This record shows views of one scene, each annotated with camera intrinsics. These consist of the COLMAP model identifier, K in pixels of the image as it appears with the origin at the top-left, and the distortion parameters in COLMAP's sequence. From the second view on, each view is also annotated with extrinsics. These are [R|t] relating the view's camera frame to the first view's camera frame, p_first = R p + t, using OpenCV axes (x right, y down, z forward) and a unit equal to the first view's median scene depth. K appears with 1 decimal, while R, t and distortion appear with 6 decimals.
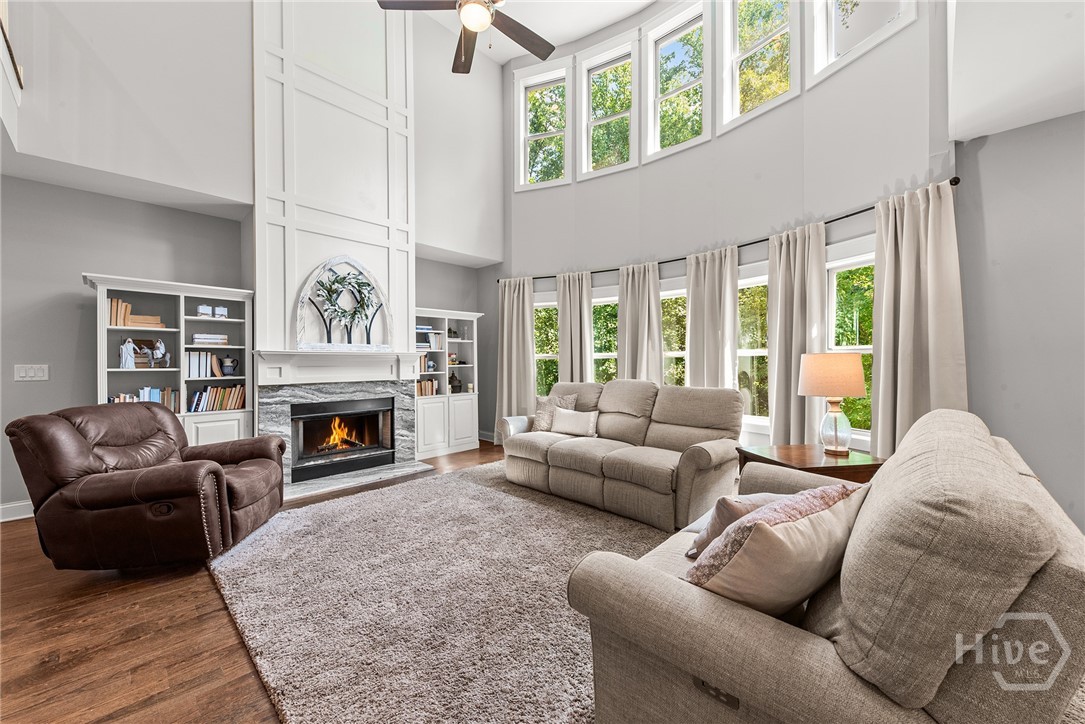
lens RADIAL K [[407.2, 0, 542.5], [0, 407.2, 362.0], [0, 0, 1]] dist [0.000398, -0.000292]
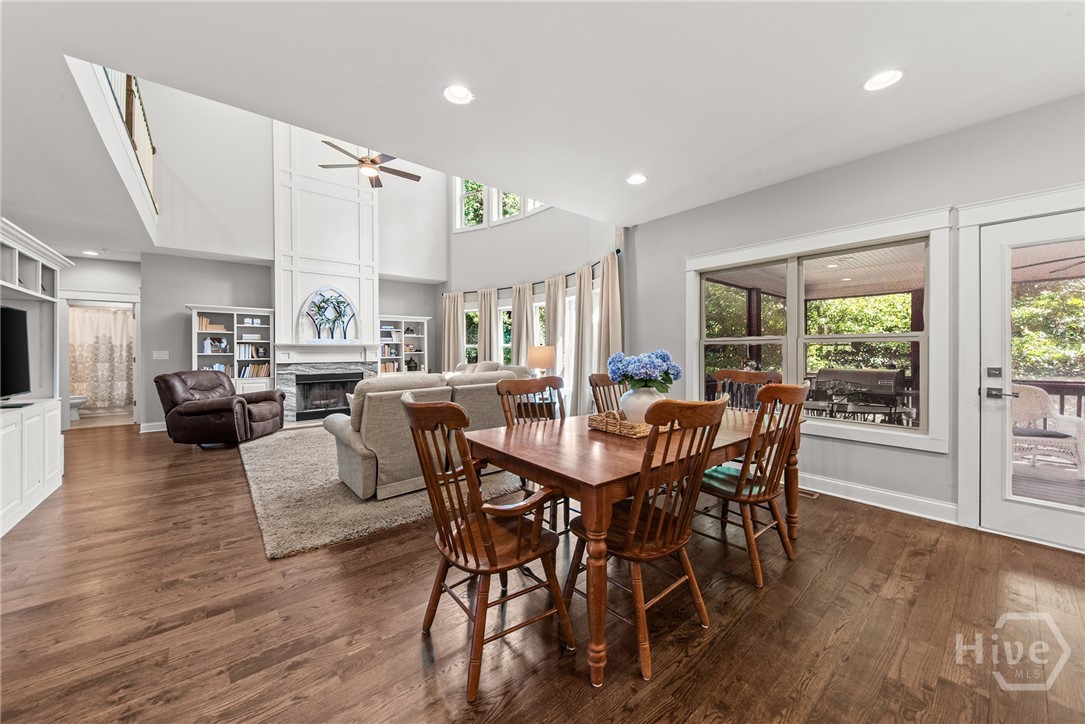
lens RADIAL K [[392.7, 0, 540.2], [0, 392.7, 349.8], [0, 0, 1]] dist [0.012444, 0.000071]
pose [[0.992803, 0.003059, -0.119719, 0.593916], [-0.002967, 0.999995, 0.000945, -0.005358], [0.119721, -0.000583, 0.992807, -0.516840]]
